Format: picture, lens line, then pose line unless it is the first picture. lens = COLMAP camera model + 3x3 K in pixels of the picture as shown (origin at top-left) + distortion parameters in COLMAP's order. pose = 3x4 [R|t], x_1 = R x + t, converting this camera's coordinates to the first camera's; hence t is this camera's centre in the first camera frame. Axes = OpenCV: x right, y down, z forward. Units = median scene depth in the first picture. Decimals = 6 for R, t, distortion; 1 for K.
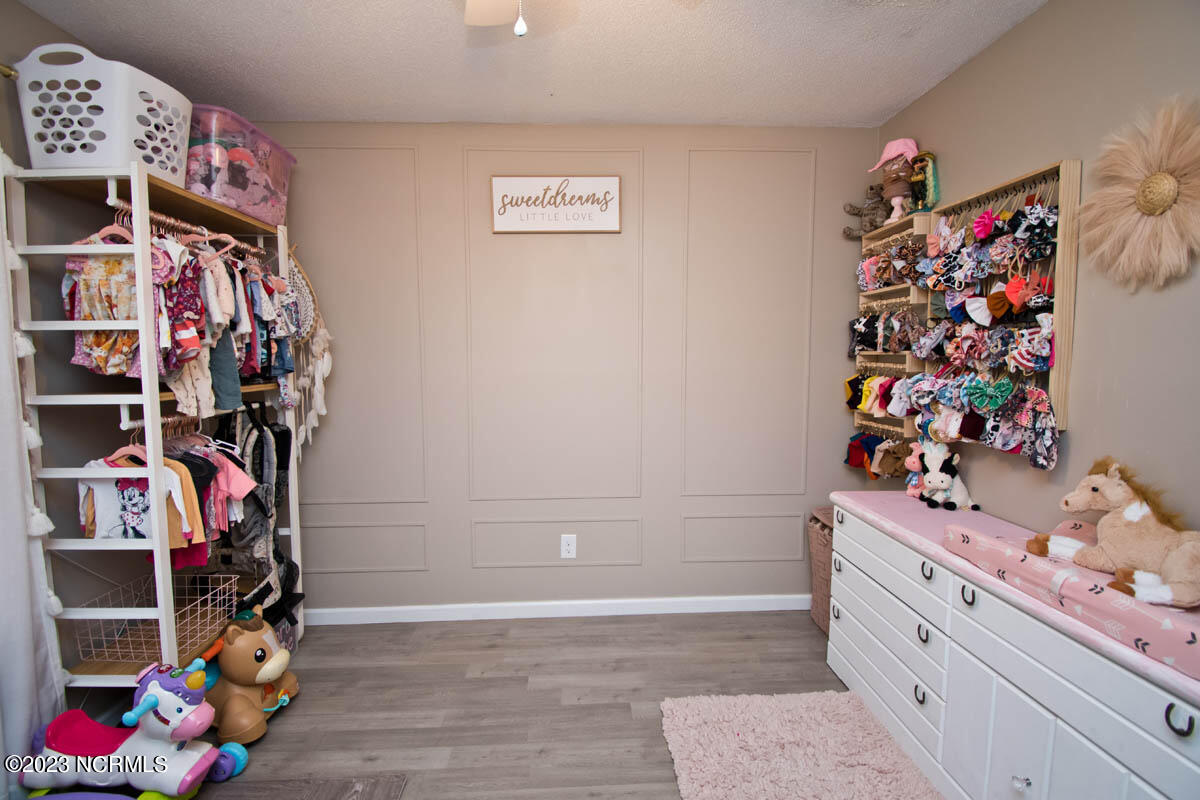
lens RADIAL K [[527.3, 0, 600.0], [0, 527.3, 400.0], [0, 0, 1]] dist [0.020652, -0.024269]
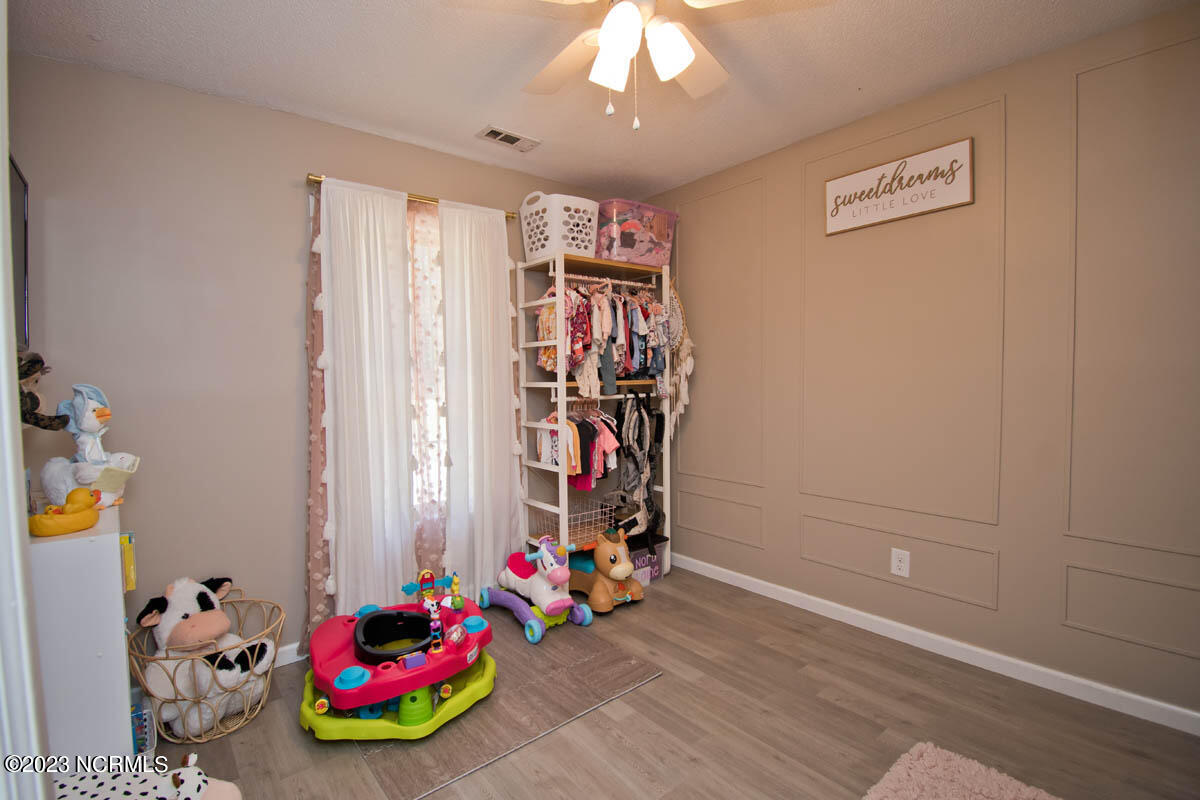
lens RADIAL K [[552.8, 0, 600.0], [0, 552.8, 400.0], [0, 0, 1]] dist [0.022765, -0.026345]
pose [[0.603643, 0.028098, -0.796760, 0.538134], [-0.047974, 0.998848, -0.001121, 0.035422], [0.795810, 0.038901, 0.604295, 0.008132]]
